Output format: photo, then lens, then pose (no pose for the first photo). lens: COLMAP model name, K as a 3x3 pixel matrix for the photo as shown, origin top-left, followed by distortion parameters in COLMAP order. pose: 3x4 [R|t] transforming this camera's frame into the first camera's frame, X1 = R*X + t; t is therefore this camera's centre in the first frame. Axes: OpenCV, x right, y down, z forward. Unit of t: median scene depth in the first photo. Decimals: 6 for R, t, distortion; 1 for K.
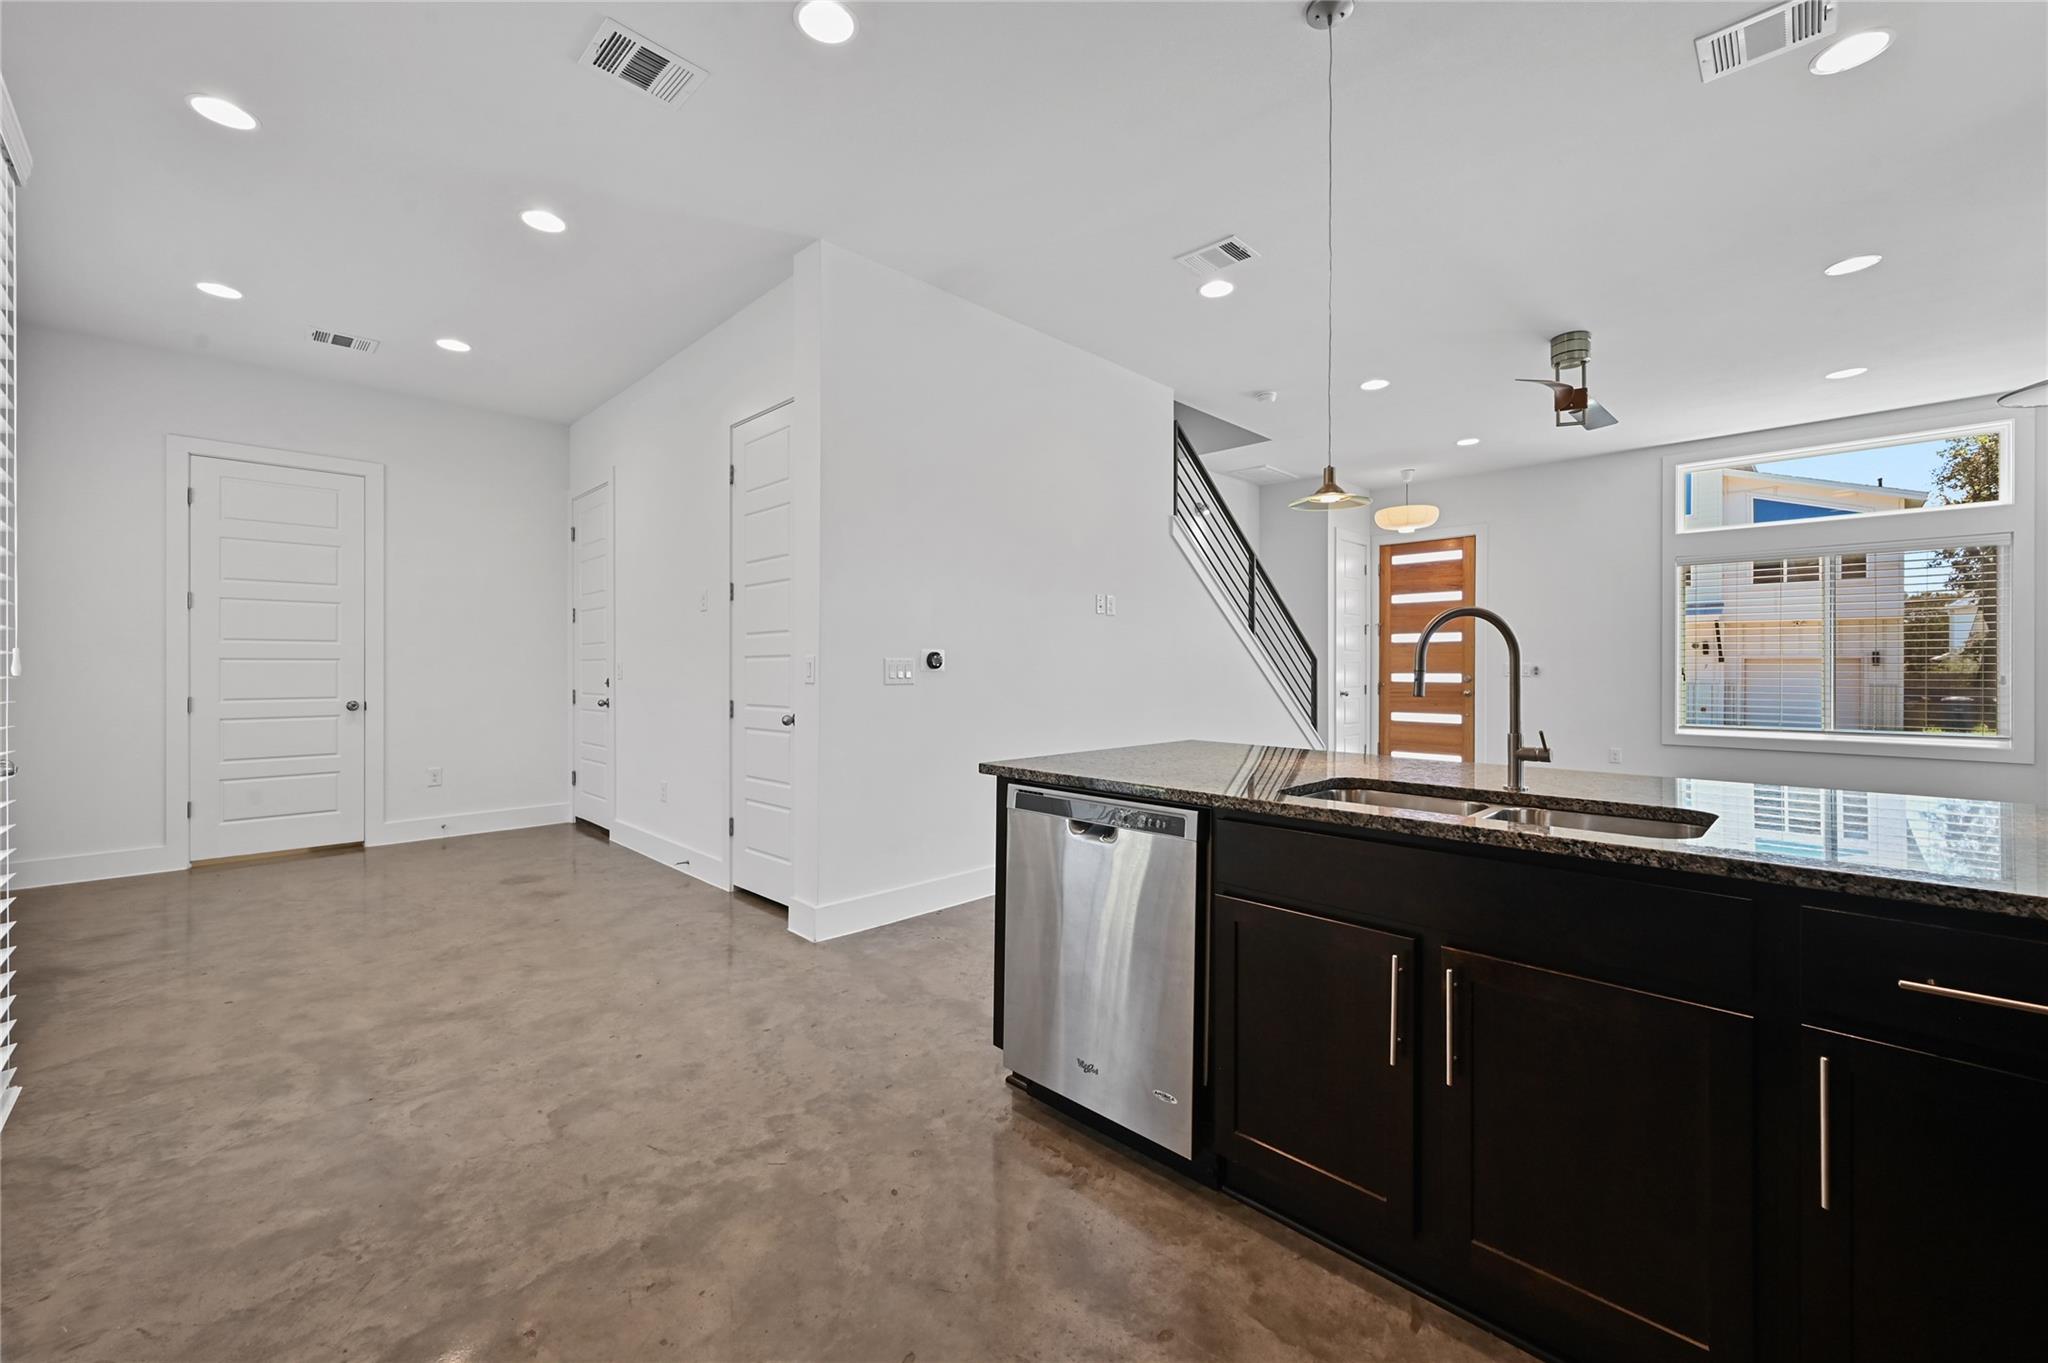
lens RADIAL K [[814.0, 0, 1023.4], [0, 814.0, 668.5], [0, 0, 1]] dist [0.003736, -0.000124]
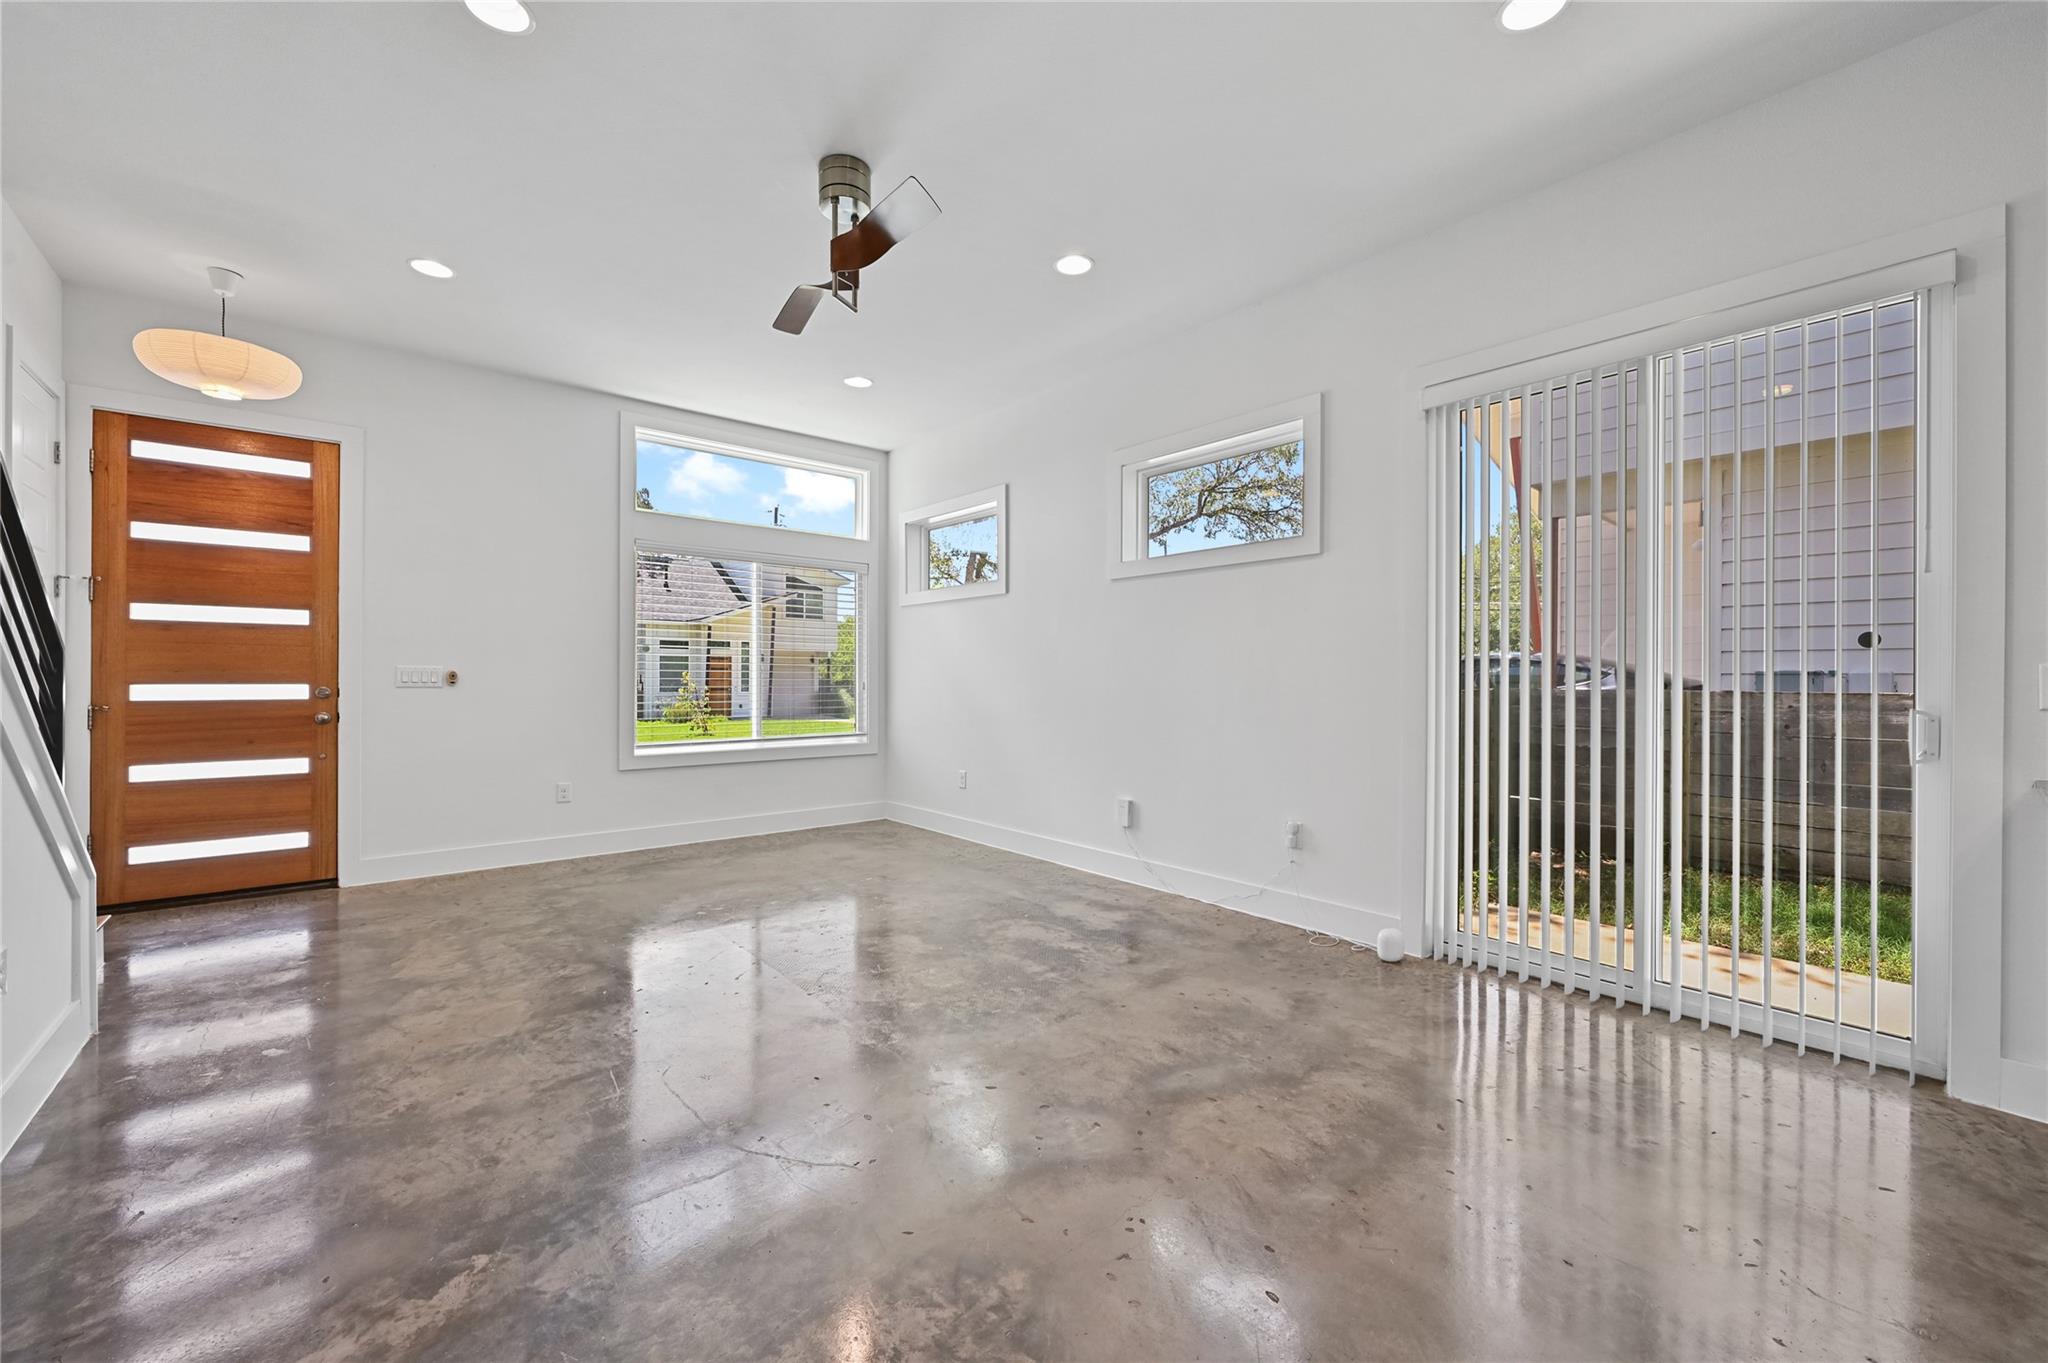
lens RADIAL K [[814.0, 0, 1026.3], [0, 814.0, 681.6], [0, 0, 1]] dist [0.003736, -0.000124]
pose [[0.075380, -0.005839, 0.997138, 0.015262], [-0.003650, 0.999975, 0.006132, -0.000404], [-0.997148, -0.004102, 0.075357, 0.479696]]
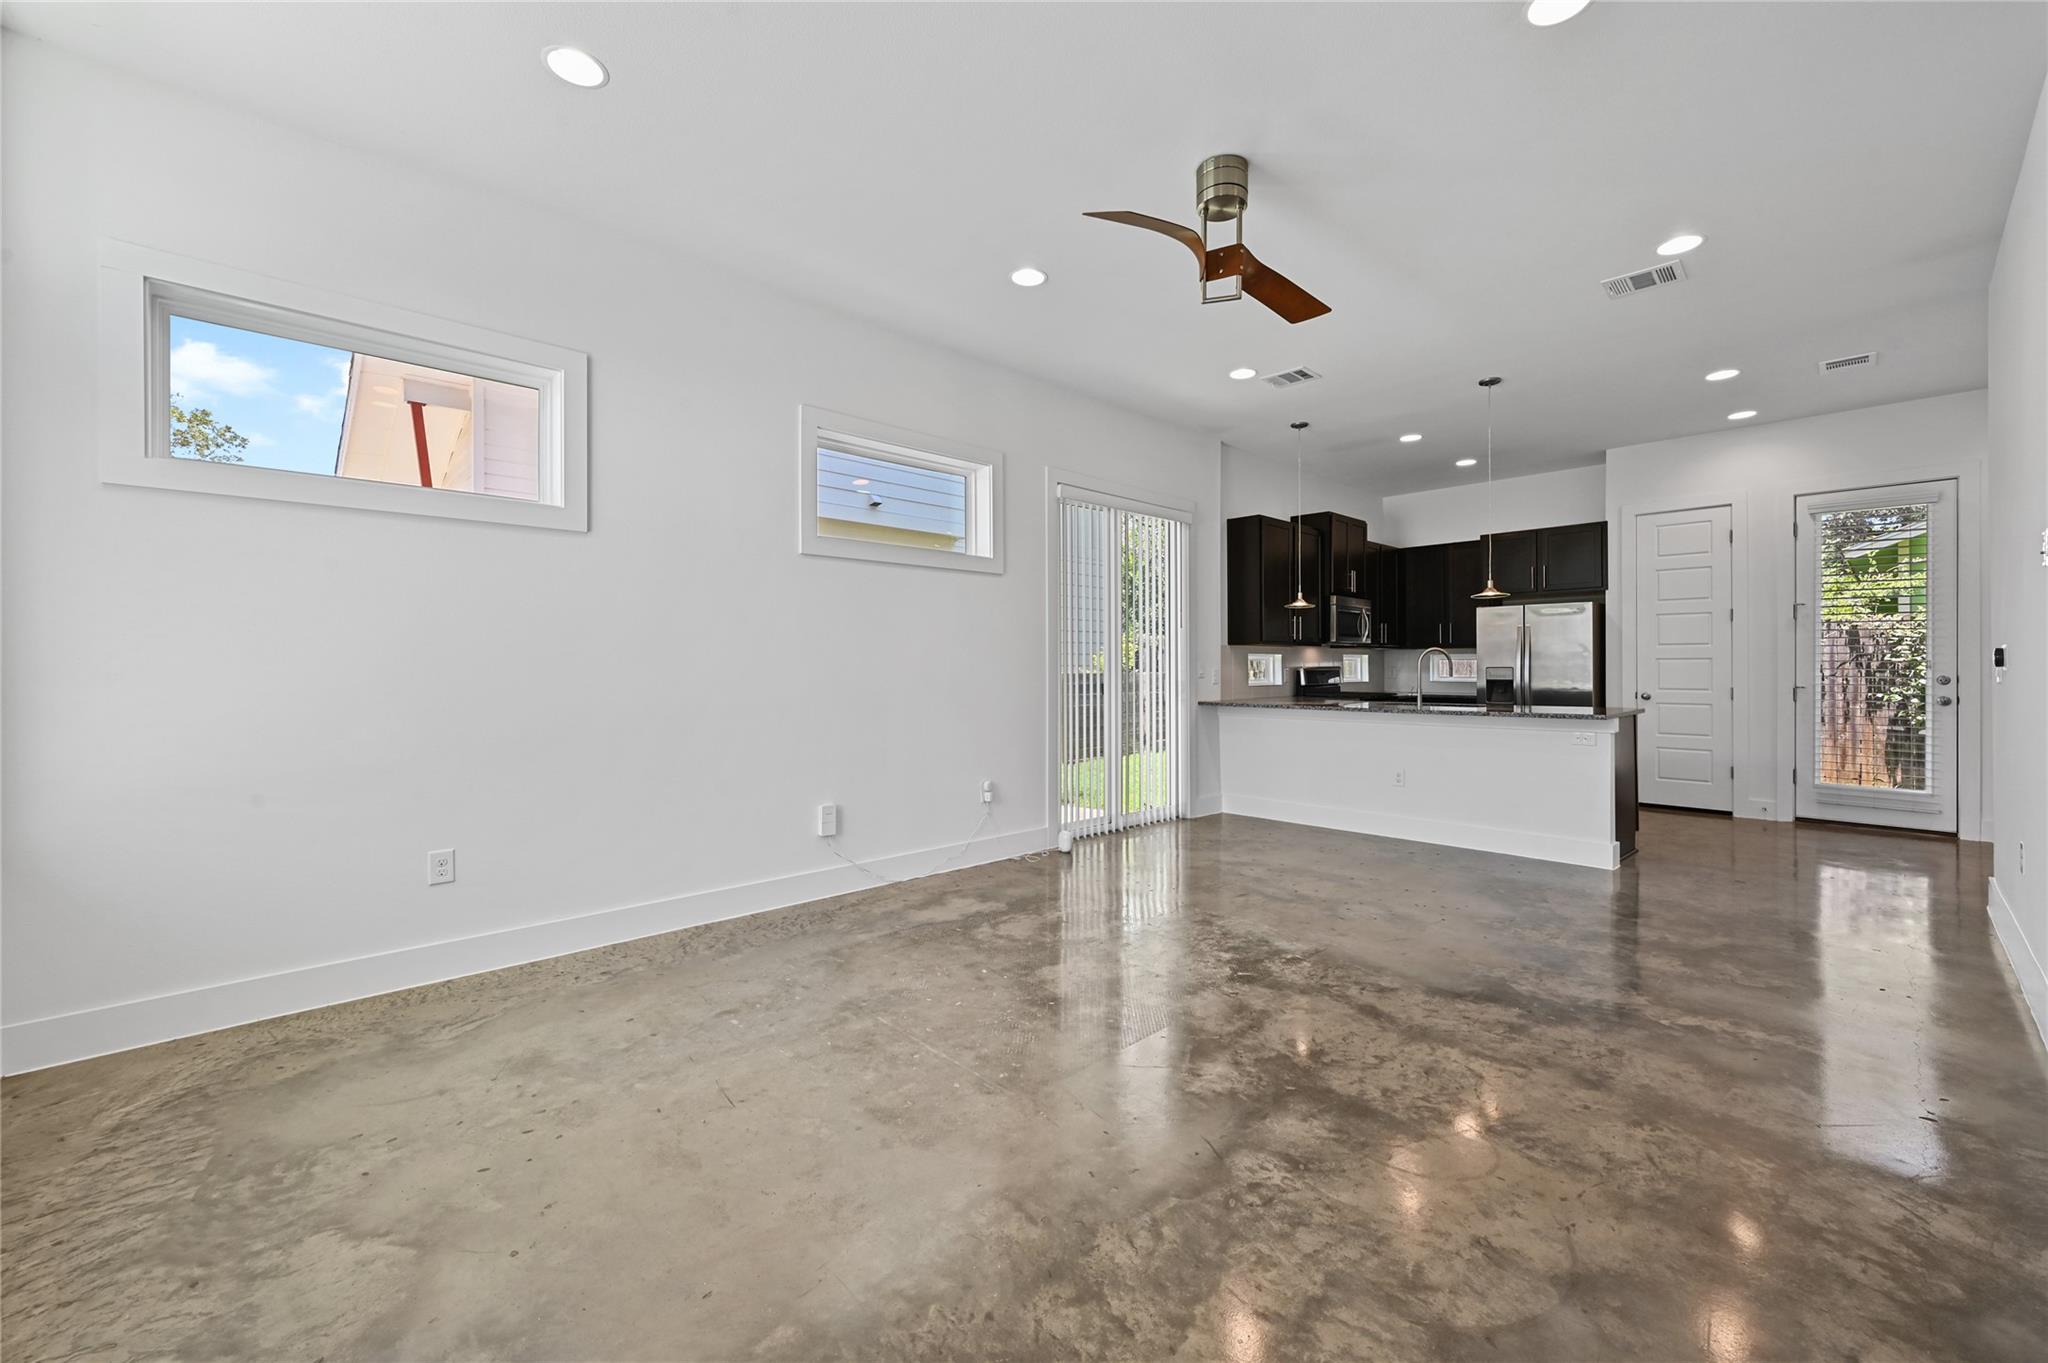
lens RADIAL K [[814.0, 0, 1035.2], [0, 814.0, 682.1], [0, 0, 1]] dist [0.003736, -0.000124]
pose [[-0.999910, 0.001160, 0.013357, 0.484493], [0.001355, 0.999893, 0.014595, 0.001041], [-0.013338, 0.014612, -0.999804, 0.992150]]
